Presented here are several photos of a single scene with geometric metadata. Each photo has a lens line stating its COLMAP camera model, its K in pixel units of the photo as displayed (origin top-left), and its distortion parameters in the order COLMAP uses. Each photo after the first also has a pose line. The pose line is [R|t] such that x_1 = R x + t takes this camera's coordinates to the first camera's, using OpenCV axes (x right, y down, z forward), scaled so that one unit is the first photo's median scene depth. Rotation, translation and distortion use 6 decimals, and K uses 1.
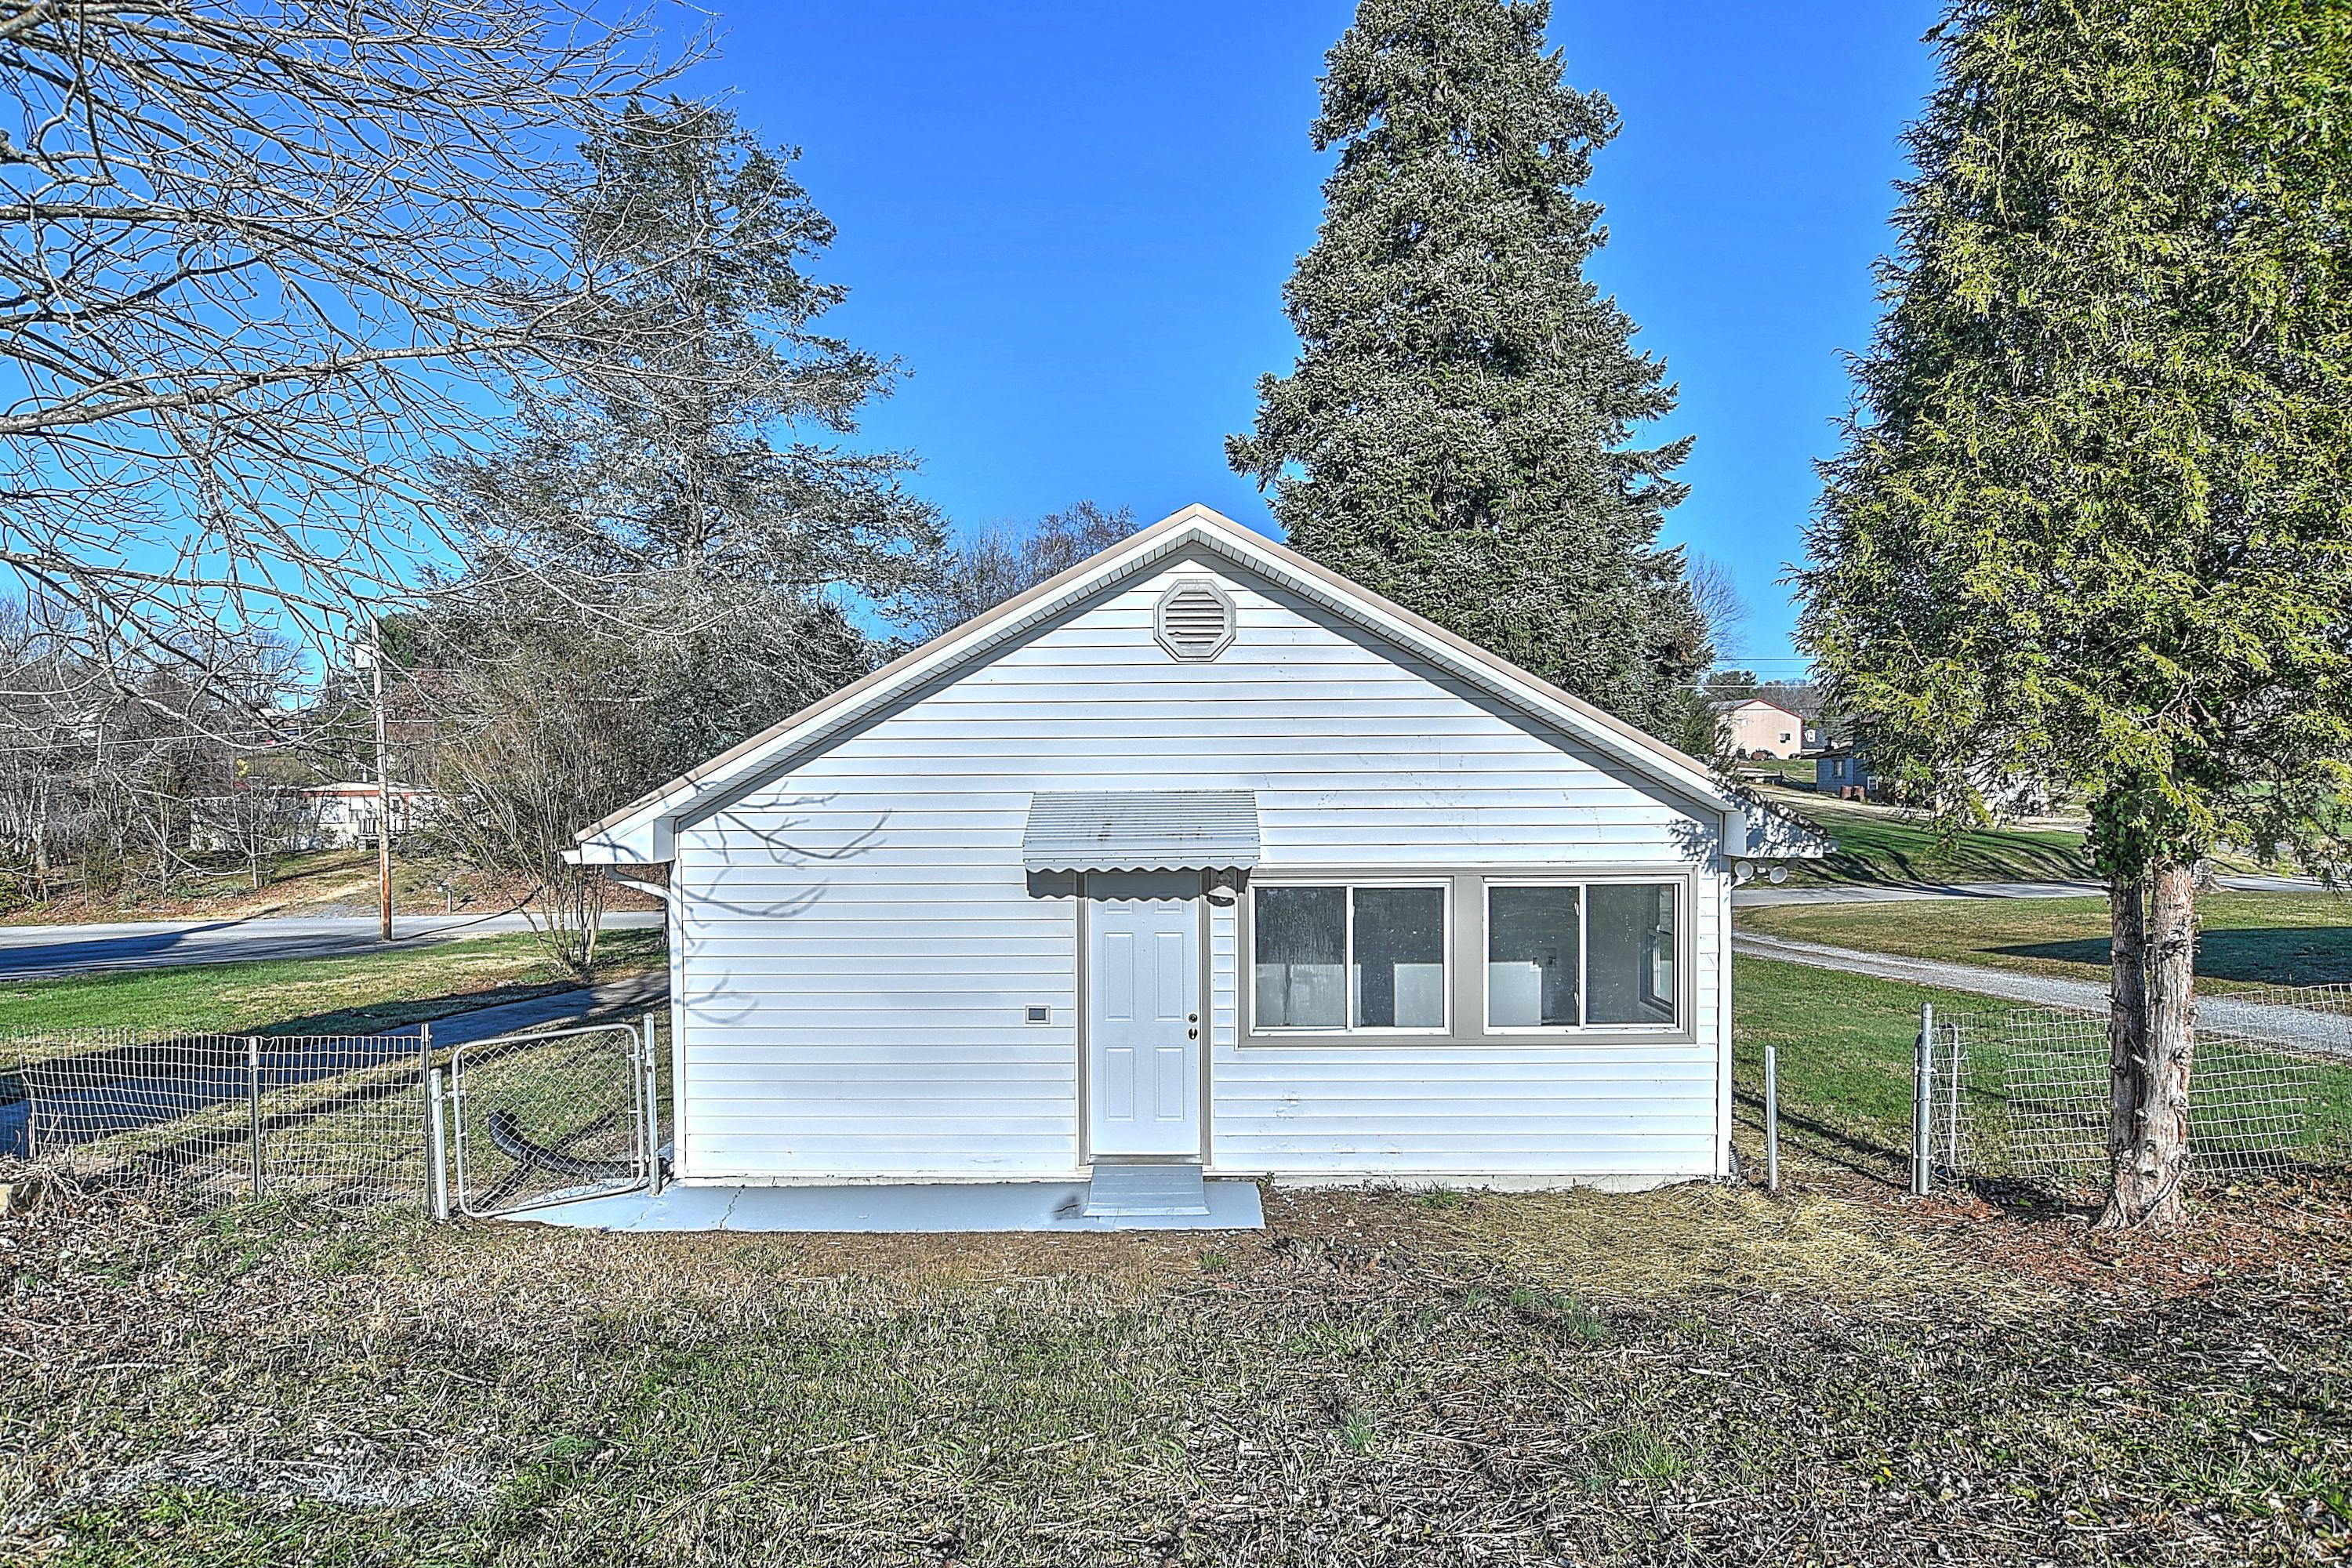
lens RADIAL K [[1212.0, 0, 1161.4], [0, 1212.0, 789.2], [0, 0, 1]] dist [-0.030942, 0.007766]
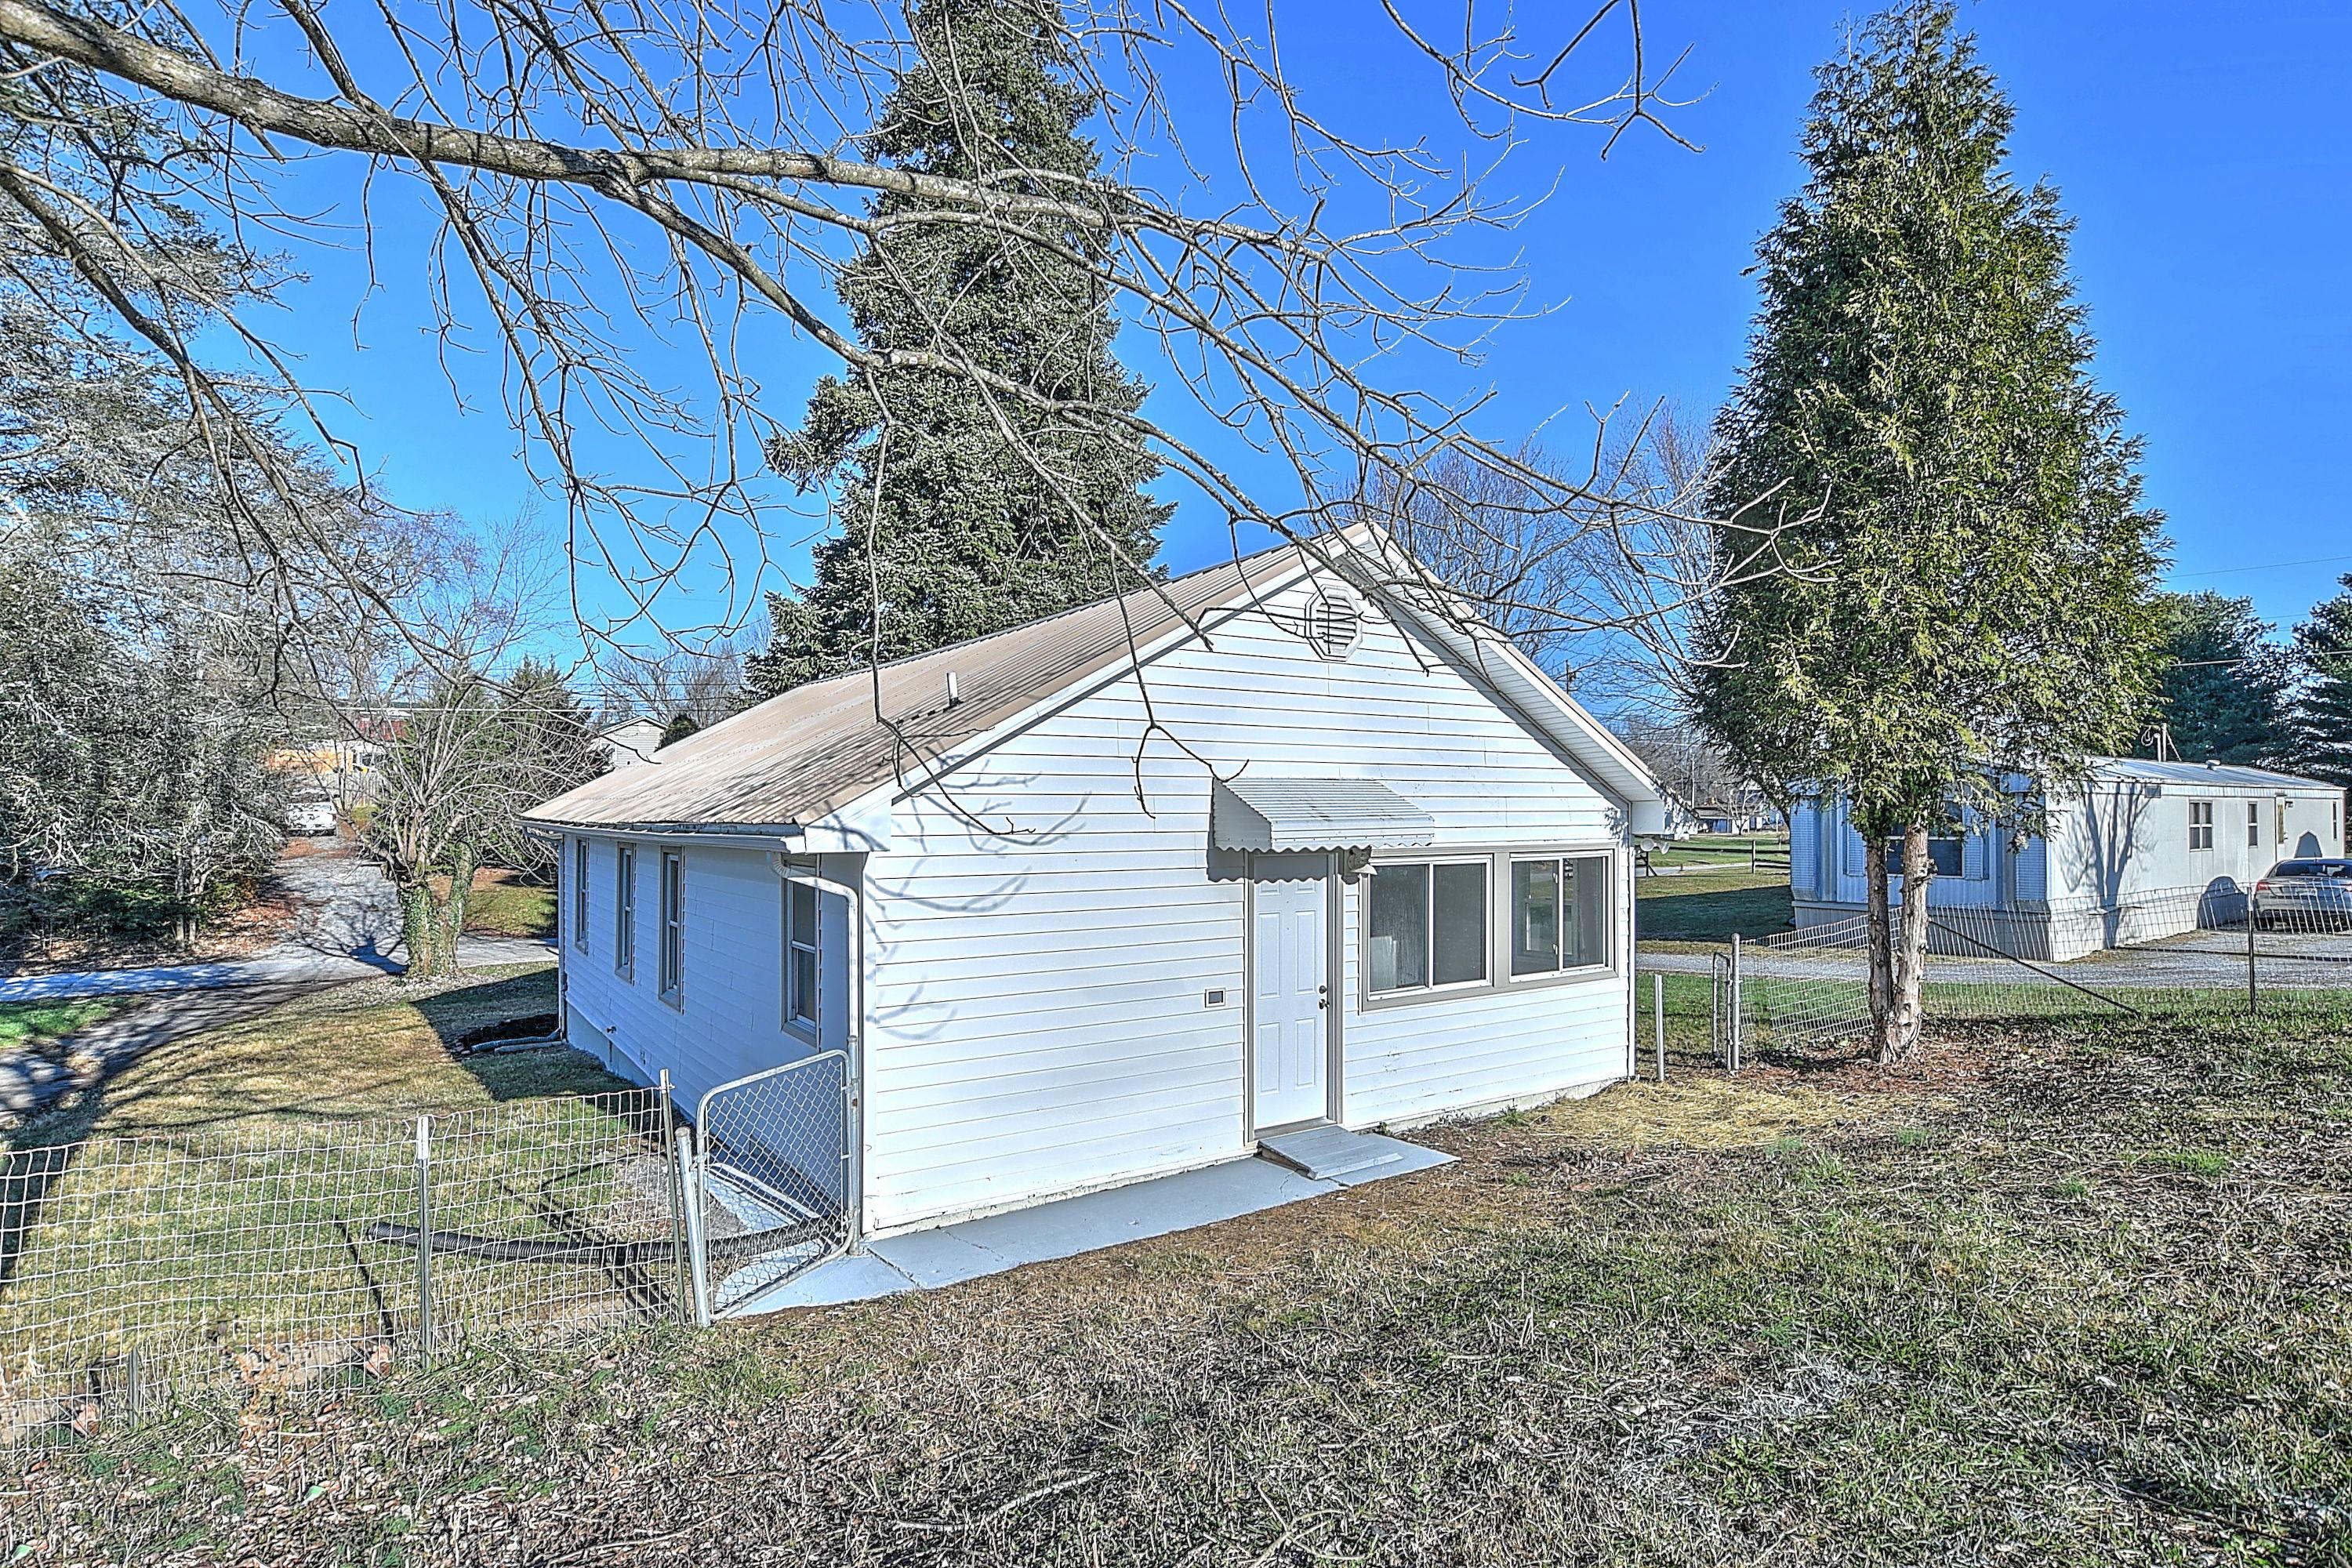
lens RADIAL K [[1212.0, 0, 1161.4], [0, 1212.0, 789.2], [0, 0, 1]] dist [-0.030942, 0.007766]
pose [[0.819286, 0.015270, 0.573182, -0.722557], [0.000484, 0.999627, -0.027322, 0.040411], [-0.573386, 0.022662, 0.818972, 0.196240]]
